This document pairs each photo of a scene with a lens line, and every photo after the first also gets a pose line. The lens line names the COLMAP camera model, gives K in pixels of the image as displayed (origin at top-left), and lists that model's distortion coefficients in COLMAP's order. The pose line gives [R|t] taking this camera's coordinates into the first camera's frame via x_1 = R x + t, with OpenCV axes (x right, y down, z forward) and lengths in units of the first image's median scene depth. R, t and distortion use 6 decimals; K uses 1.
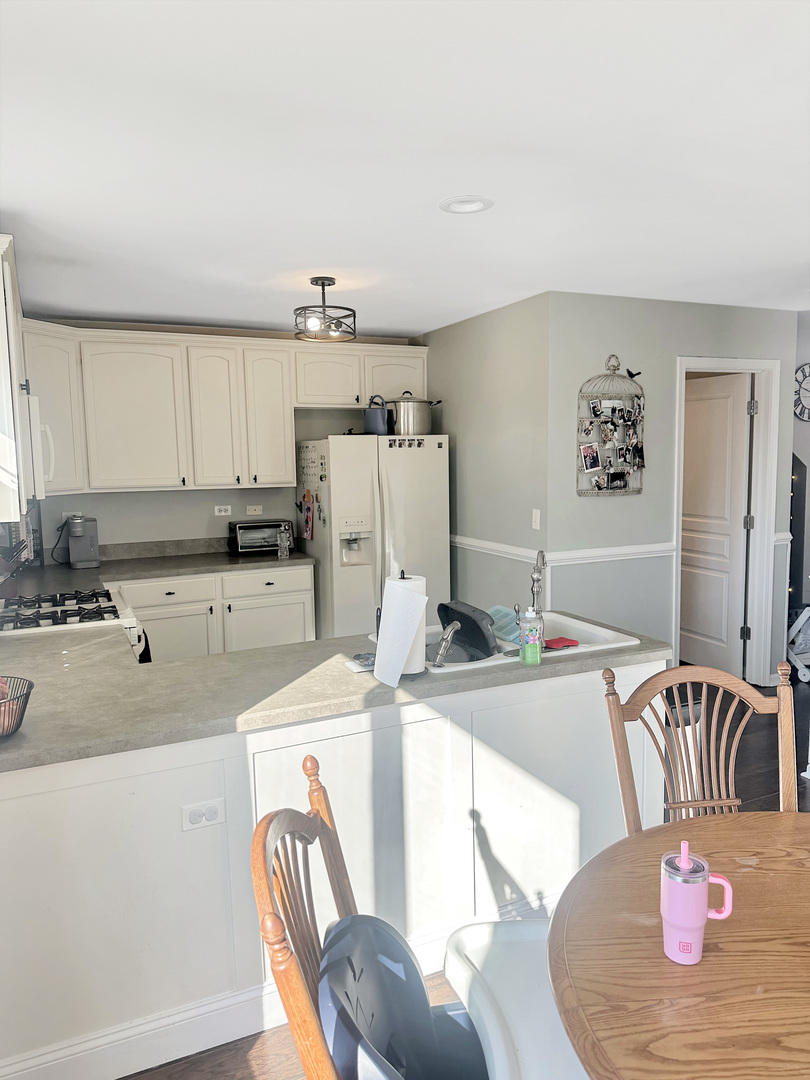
lens RADIAL K [[758.8, 0, 380.6], [0, 758.8, 550.1], [0, 0, 1]] dist [0.042552, -0.035197]
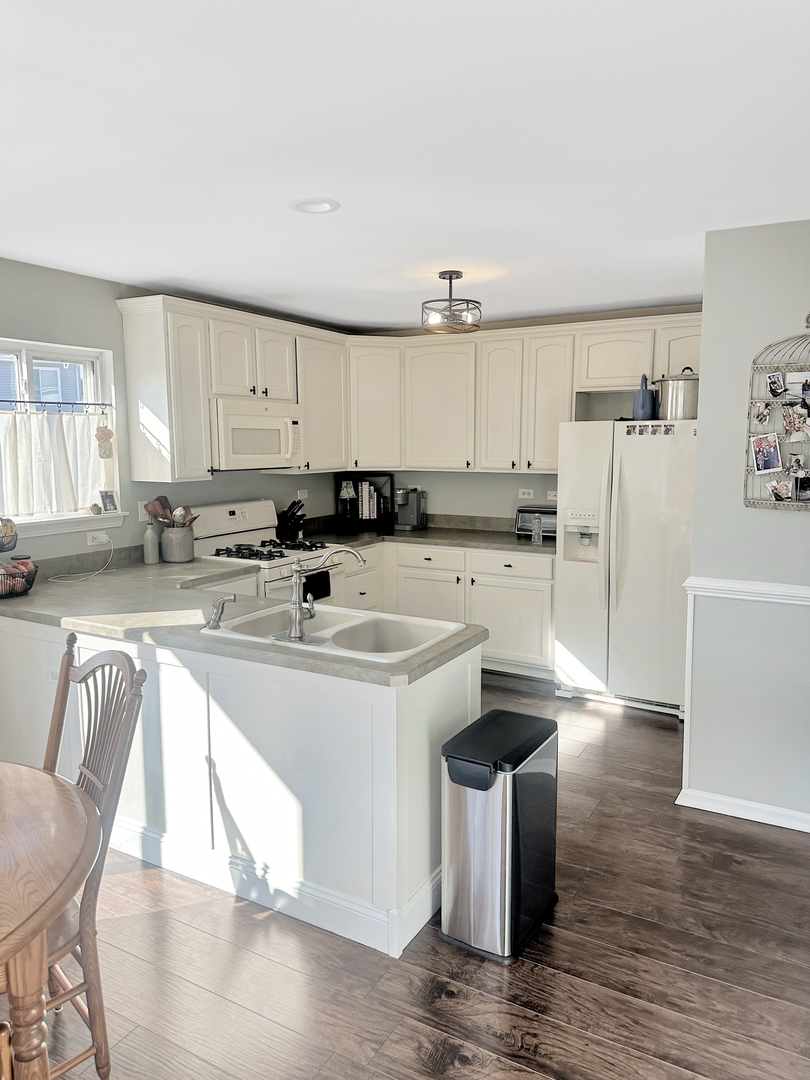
lens RADIAL K [[758.8, 0, 391.8], [0, 758.8, 540.4], [0, 0, 1]] dist [0.042552, -0.035197]
pose [[0.579608, 0.125468, -0.805179, 0.659786], [-0.111438, 0.990997, 0.074204, -0.055644], [0.807240, 0.046718, 0.588371, 0.300402]]
